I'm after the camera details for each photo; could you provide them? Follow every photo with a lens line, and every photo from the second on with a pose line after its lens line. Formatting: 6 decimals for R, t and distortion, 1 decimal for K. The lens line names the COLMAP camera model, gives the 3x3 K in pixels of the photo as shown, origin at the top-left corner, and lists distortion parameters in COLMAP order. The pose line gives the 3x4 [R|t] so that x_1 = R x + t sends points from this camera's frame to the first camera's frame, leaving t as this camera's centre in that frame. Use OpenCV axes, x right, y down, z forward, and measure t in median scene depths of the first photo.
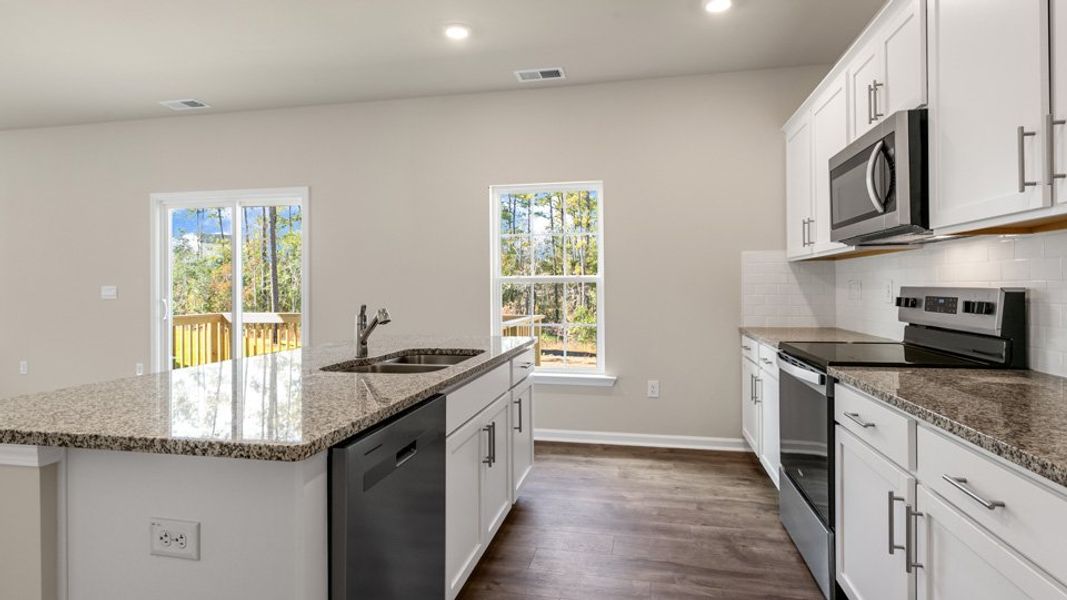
lens RADIAL K [[587.2, 0, 533.5], [0, 587.2, 300.0], [0, 0, 1]] dist [-0.001288, -0.000183]
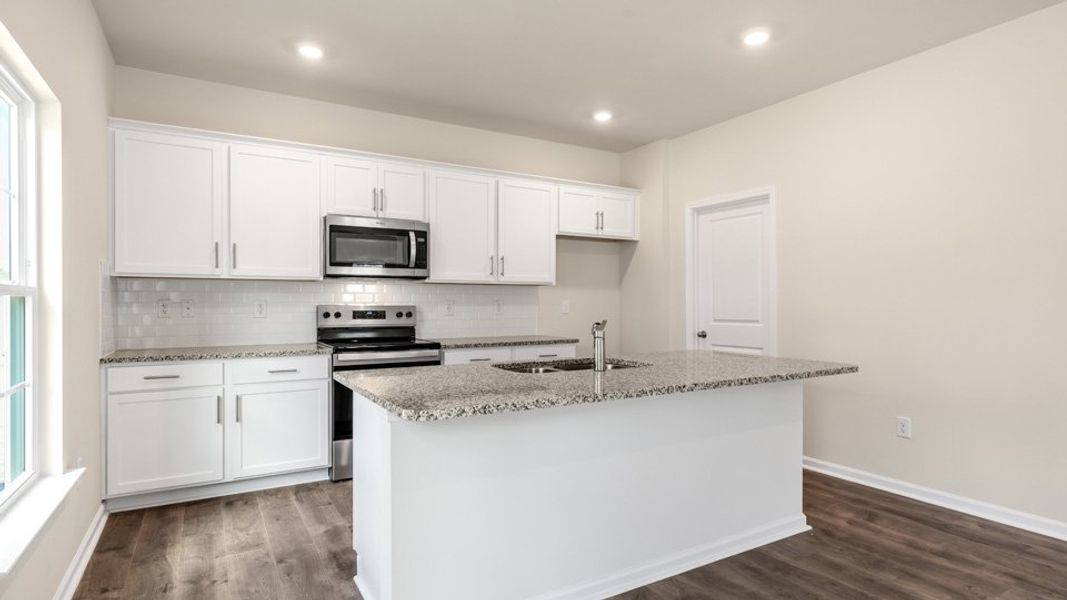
lens RADIAL K [[642.4, 0, 533.5], [0, 642.4, 300.0], [0, 0, 1]] dist [0.000117, -0.000168]
pose [[-0.715945, 0.007692, 0.698114, -0.655455], [0.022416, 0.999677, 0.011974, -0.029498], [-0.697797, 0.024222, -0.715886, 1.229809]]
